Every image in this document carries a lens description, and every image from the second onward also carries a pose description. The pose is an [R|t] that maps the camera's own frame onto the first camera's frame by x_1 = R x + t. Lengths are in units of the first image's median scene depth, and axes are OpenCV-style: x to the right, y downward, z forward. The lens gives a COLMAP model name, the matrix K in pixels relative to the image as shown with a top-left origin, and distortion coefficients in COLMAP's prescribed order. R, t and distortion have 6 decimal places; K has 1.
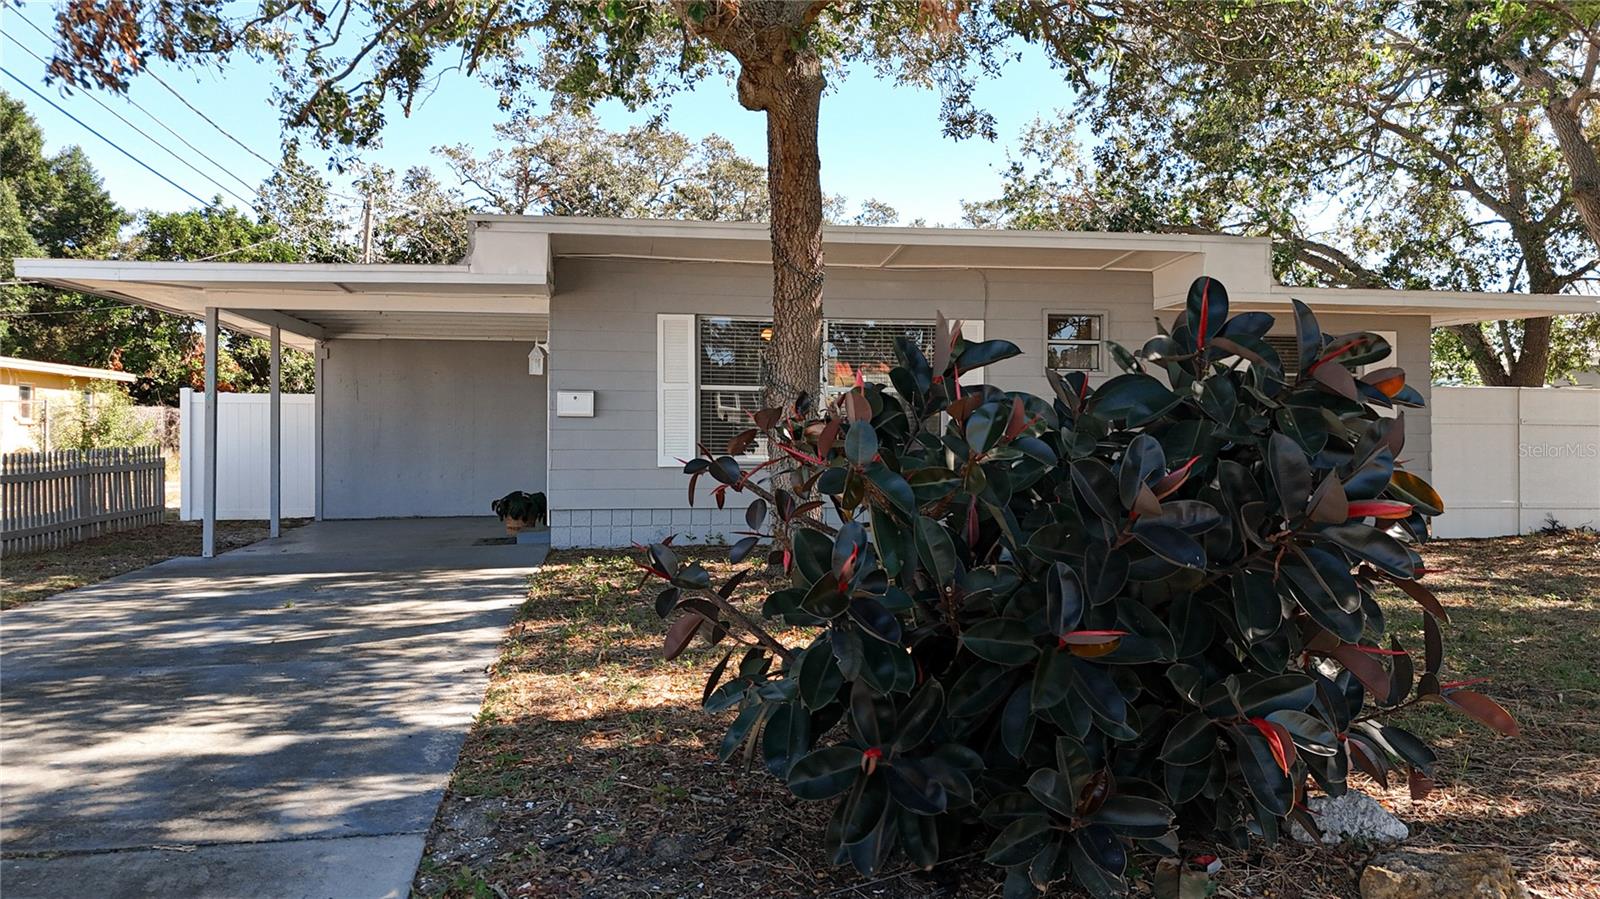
lens RADIAL K [[1236.0, 0, 800.0], [0, 1236.0, 449.5], [0, 0, 1]] dist [0.111672, -0.099043]
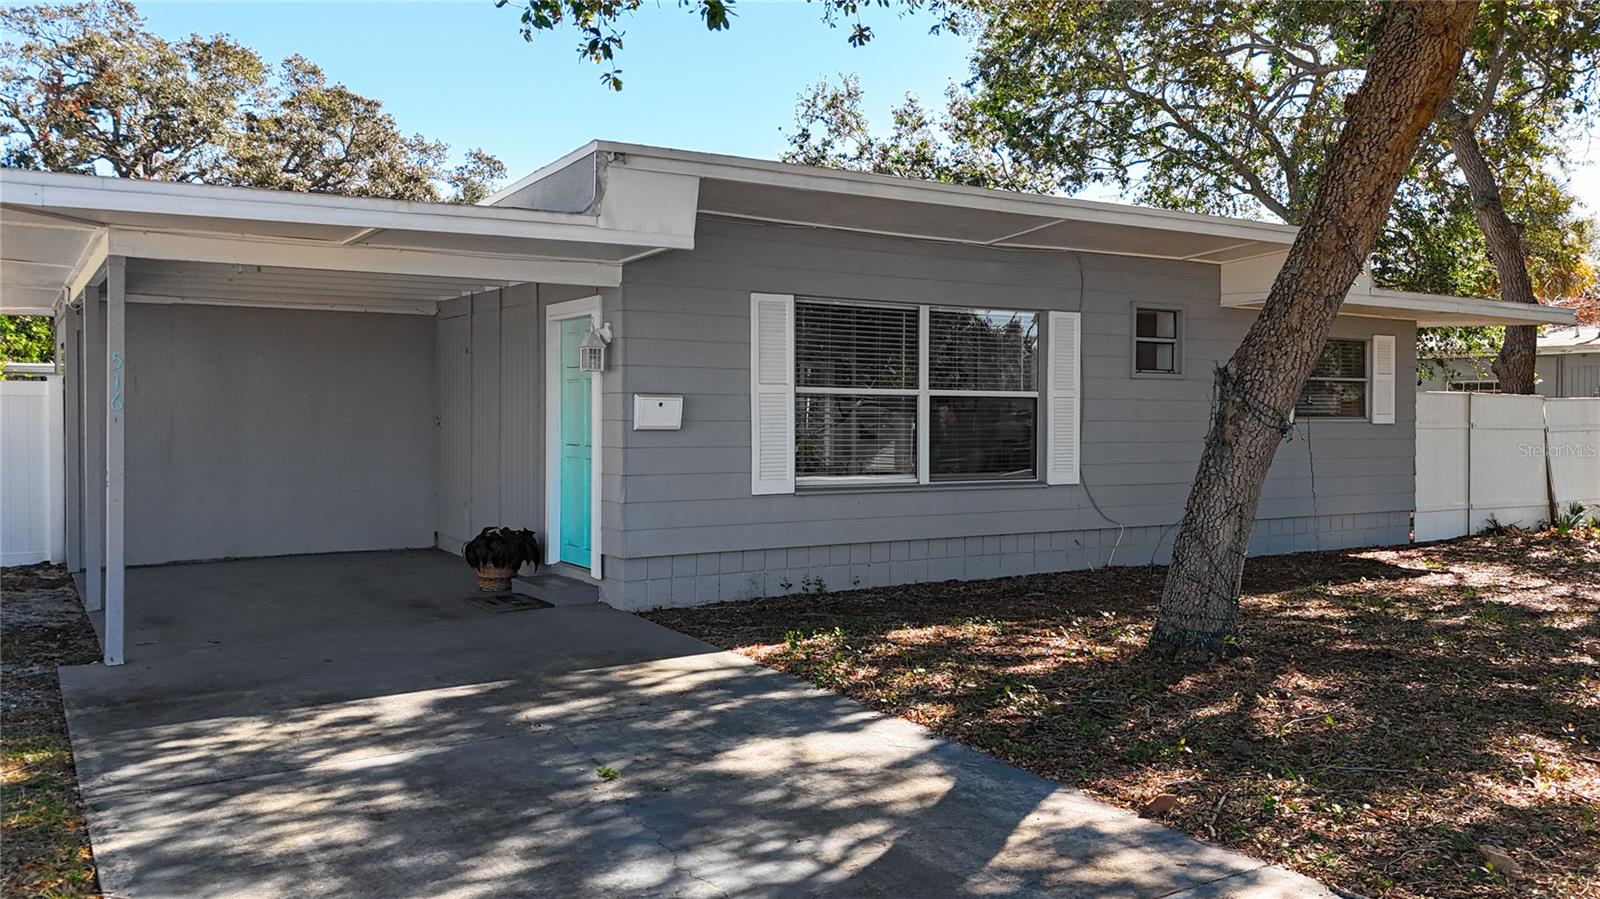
lens RADIAL K [[1236.0, 0, 800.0], [0, 1236.0, 449.5], [0, 0, 1]] dist [0.111672, -0.099043]
pose [[0.921614, -0.010804, 0.387958, -0.359026], [0.000370, 0.999636, 0.026960, -0.032346], [-0.388109, -0.024703, 0.921283, 0.275119]]
